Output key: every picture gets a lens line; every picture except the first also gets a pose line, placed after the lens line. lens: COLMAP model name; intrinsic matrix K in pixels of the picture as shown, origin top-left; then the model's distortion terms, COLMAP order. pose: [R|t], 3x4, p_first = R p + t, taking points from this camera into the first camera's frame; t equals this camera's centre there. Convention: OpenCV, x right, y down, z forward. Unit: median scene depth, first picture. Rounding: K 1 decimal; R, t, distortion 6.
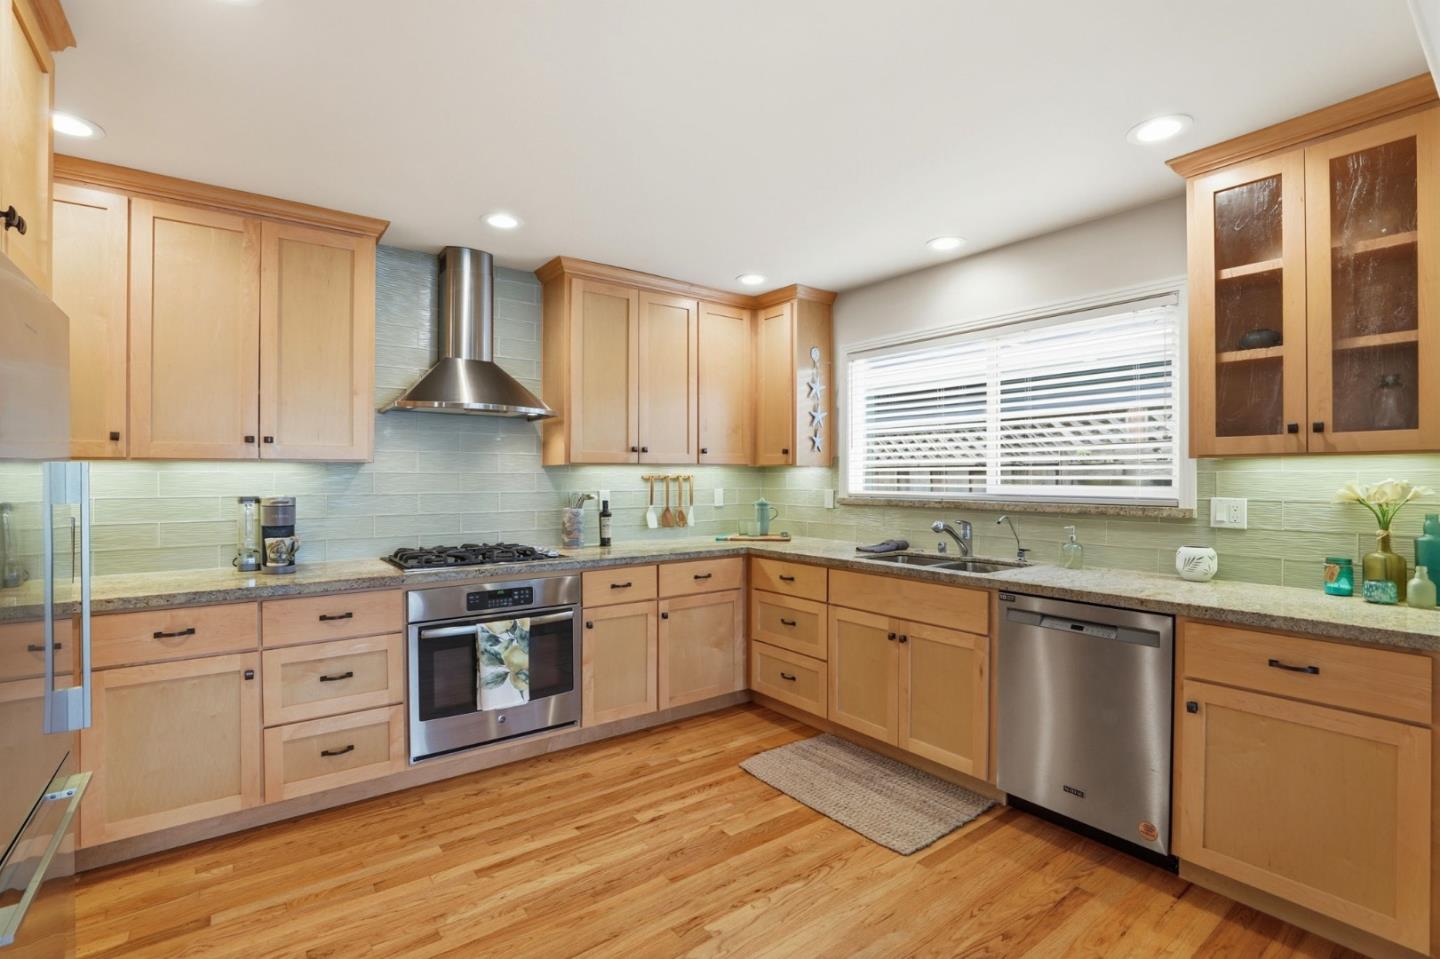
lens RADIAL K [[665.0, 0, 727.3], [0, 665.0, 476.2], [0, 0, 1]] dist [-0.027875, 0.001548]
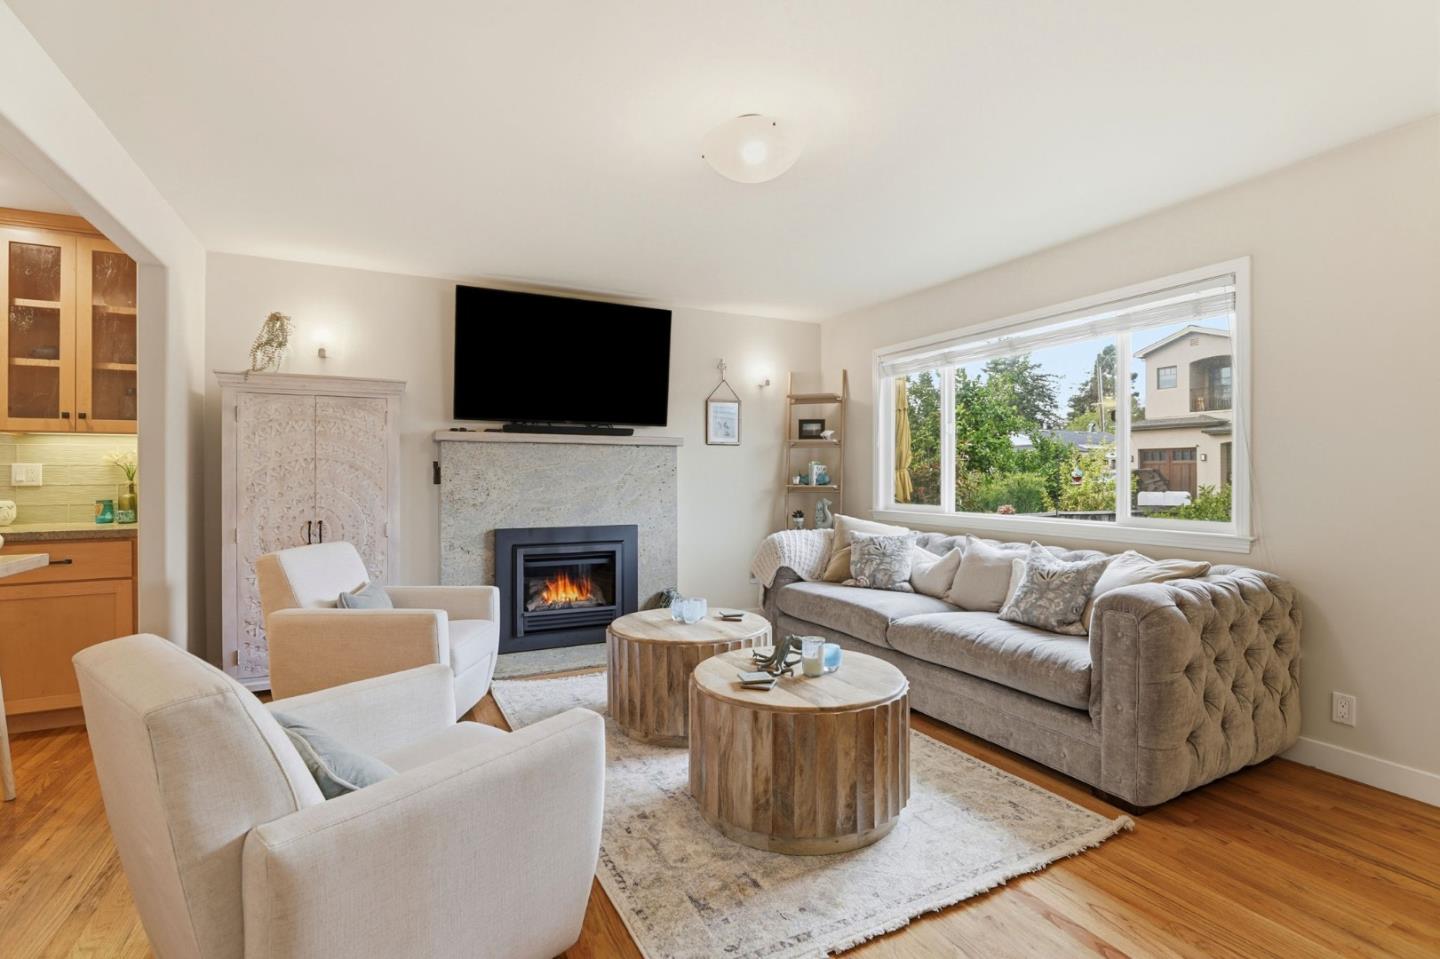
lens RADIAL K [[665.0, 0, 735.0], [0, 665.0, 468.5], [0, 0, 1]] dist [-0.027875, 0.001548]
pose [[0.157729, -0.004056, 0.987474, -0.386492], [-0.001680, 0.999989, 0.004376, 0.042927], [-0.987481, -0.002350, 0.157720, -0.794804]]
